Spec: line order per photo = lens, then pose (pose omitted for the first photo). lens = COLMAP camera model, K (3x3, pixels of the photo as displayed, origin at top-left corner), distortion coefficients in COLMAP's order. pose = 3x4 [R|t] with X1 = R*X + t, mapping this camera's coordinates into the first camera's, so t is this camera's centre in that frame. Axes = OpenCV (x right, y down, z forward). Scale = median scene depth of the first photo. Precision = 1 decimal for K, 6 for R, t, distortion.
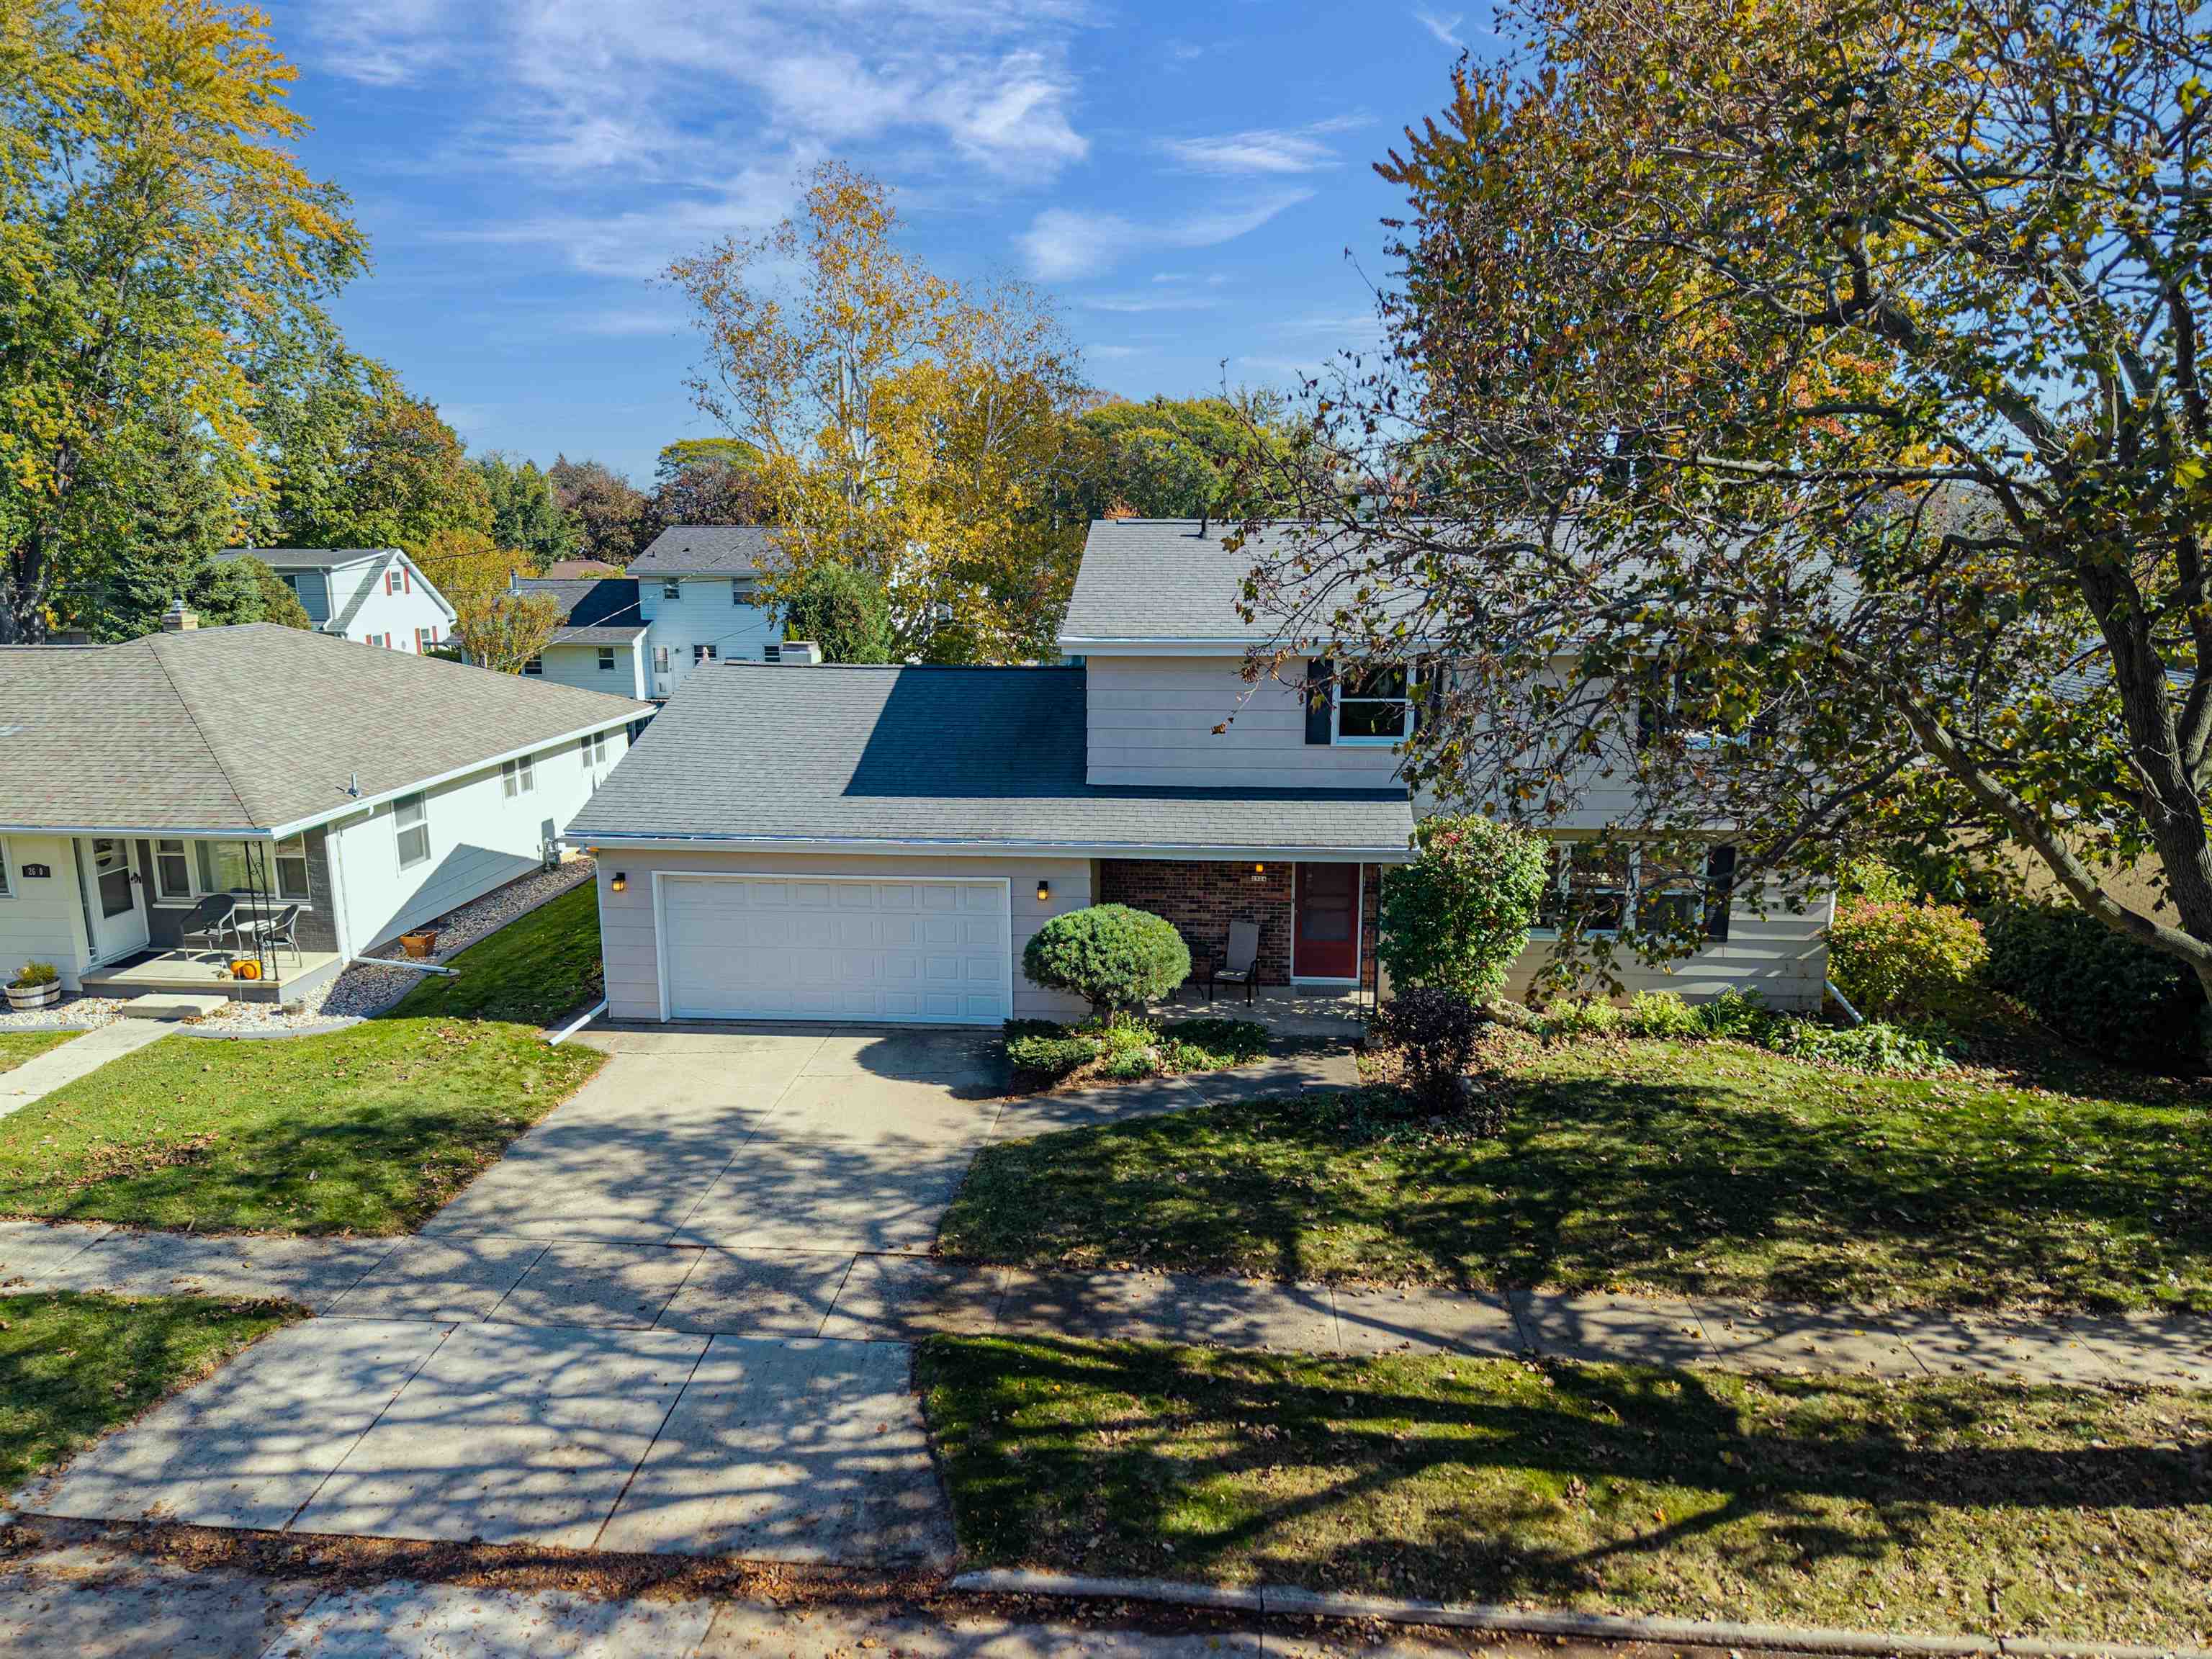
lens RADIAL K [[1495.3, 0, 1107.6], [0, 1495.3, 784.7], [0, 0, 1]] dist [0.010469, -0.007645]
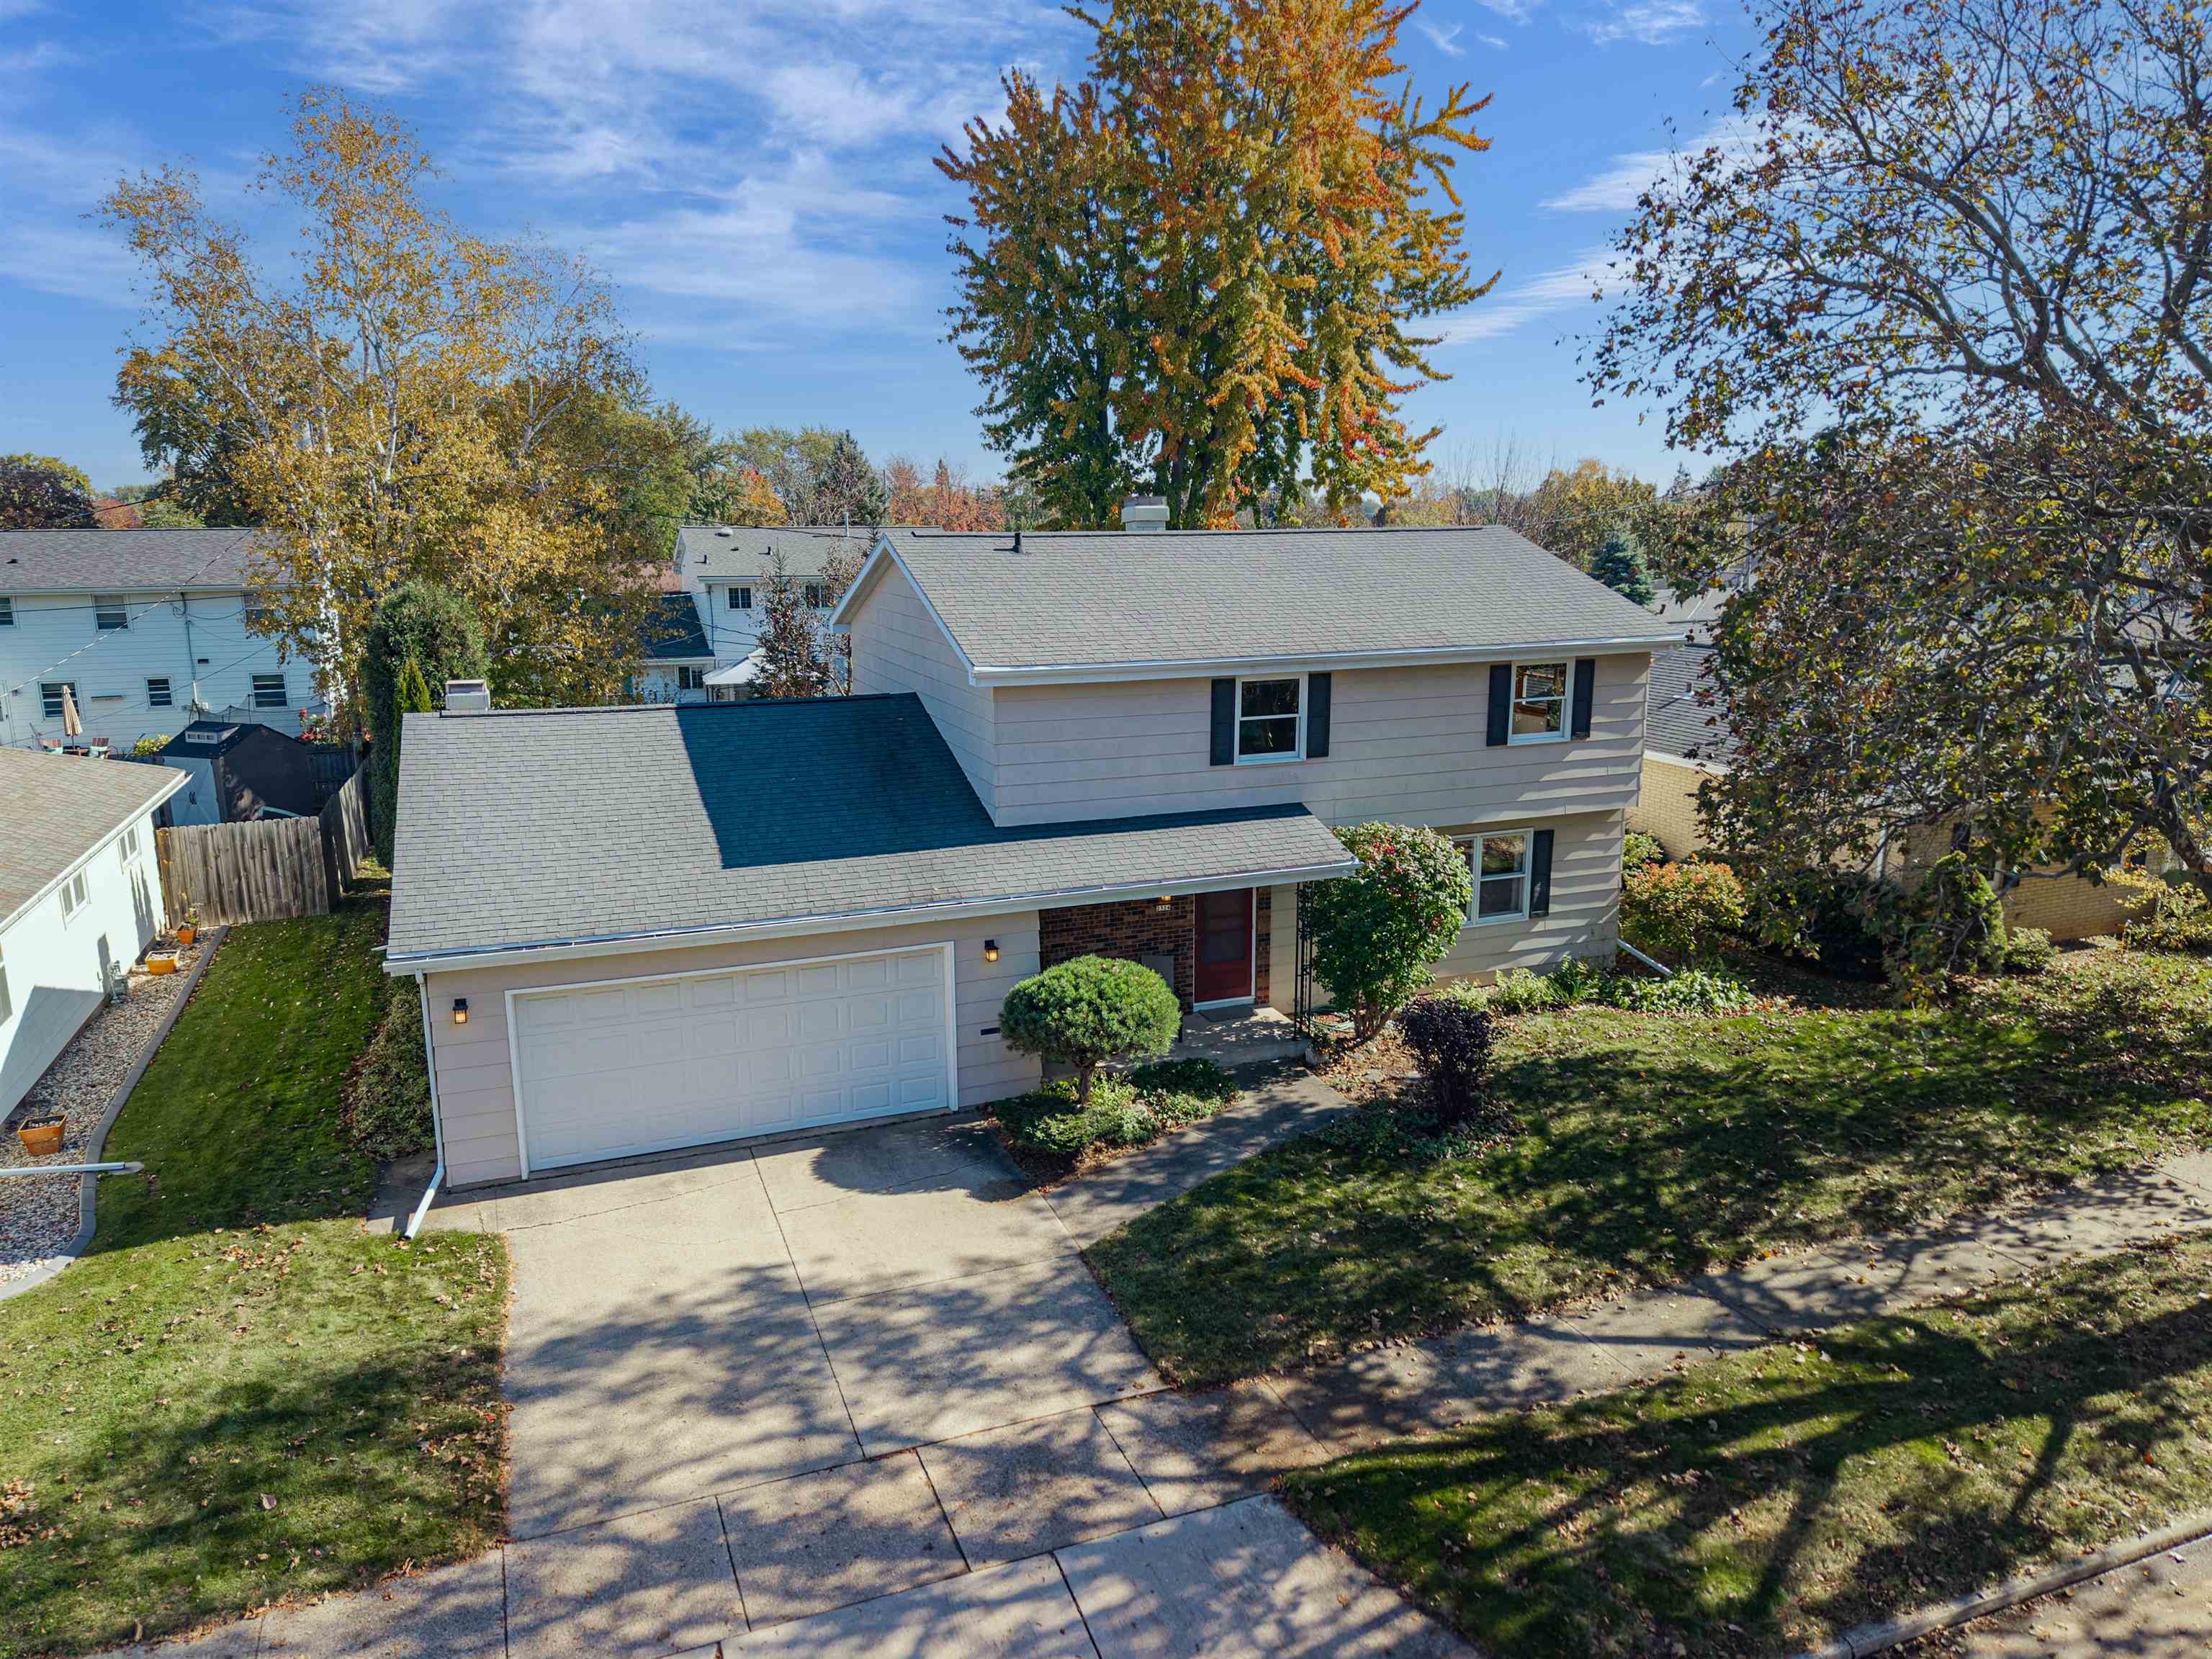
lens RADIAL K [[1495.3, 0, 1107.6], [0, 1495.3, 784.7], [0, 0, 1]] dist [0.010469, -0.007645]
pose [[0.894694, -0.082234, 0.439045, -0.426332], [0.079535, 0.996529, 0.024574, -0.052922], [-0.439542, 0.012933, 0.898129, 0.183566]]
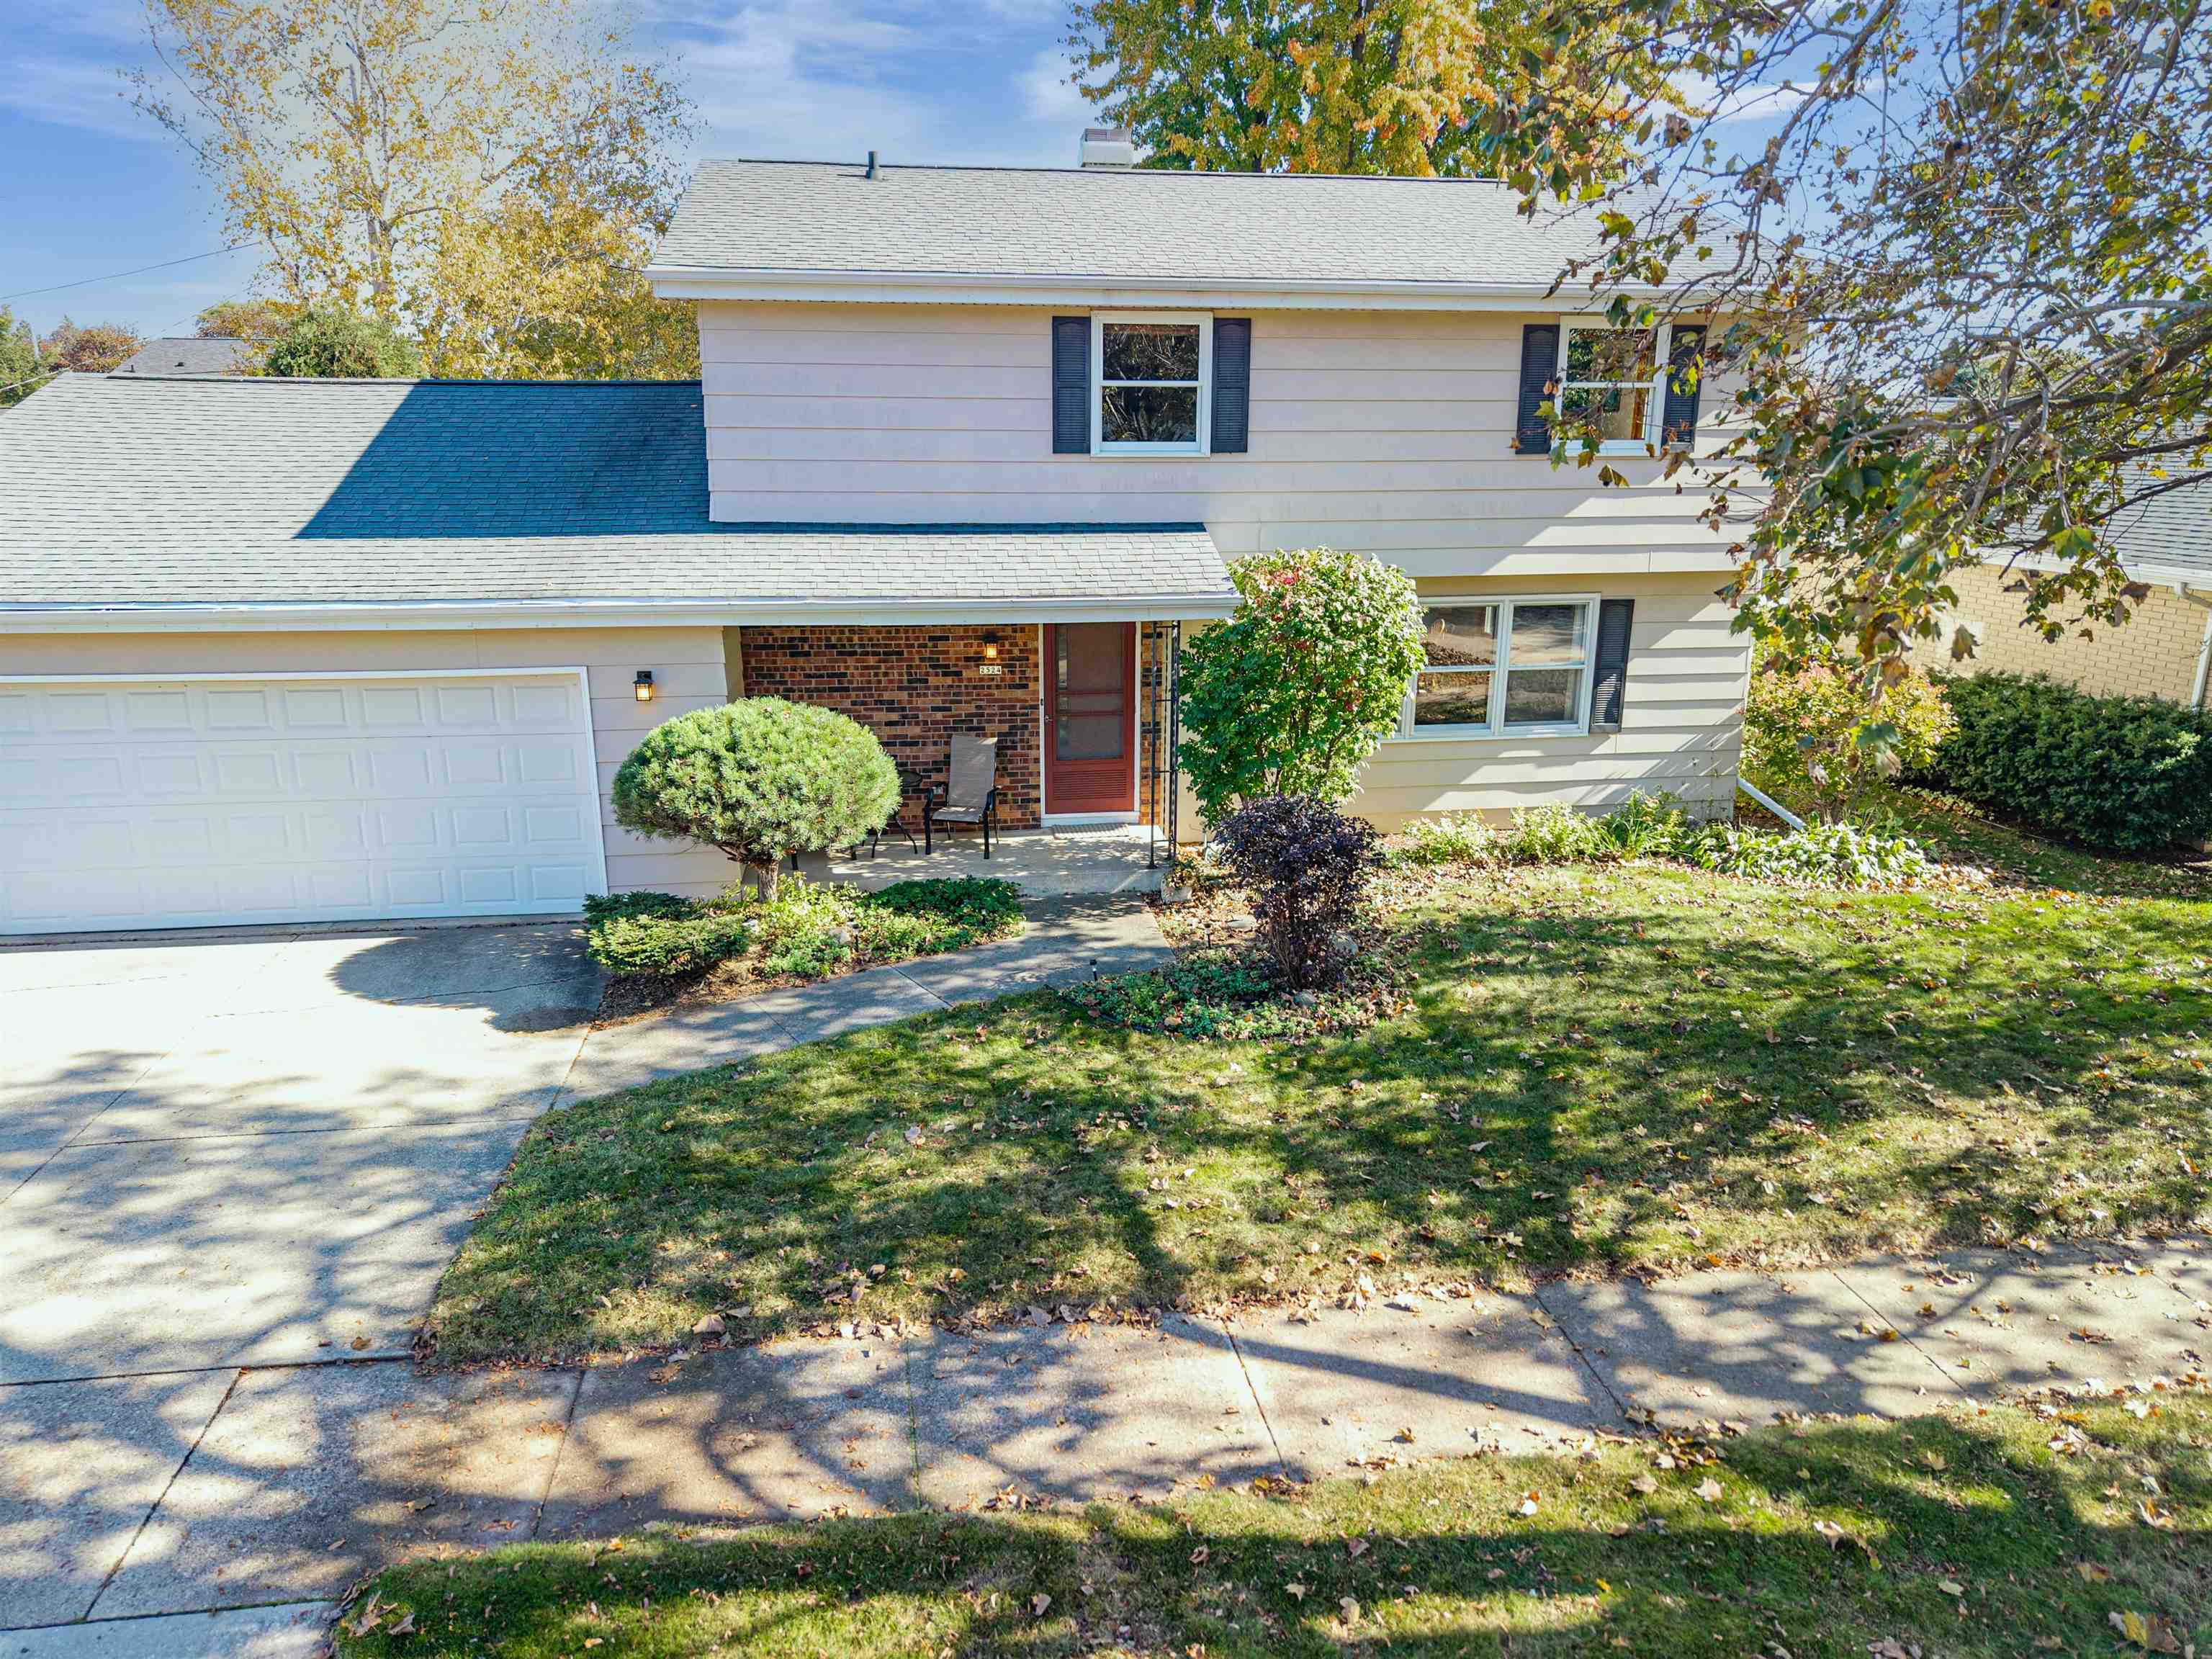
lens RADIAL K [[1504.1, 0, 1167.1], [0, 1504.1, 875.5], [0, 0, 1]] dist [0.057736, -0.001320]
pose [[0.966159, -0.064135, 0.249848, 0.004095], [0.036360, 0.992788, 0.114238, 0.098108], [-0.255373, -0.101287, 0.961523, 0.397581]]
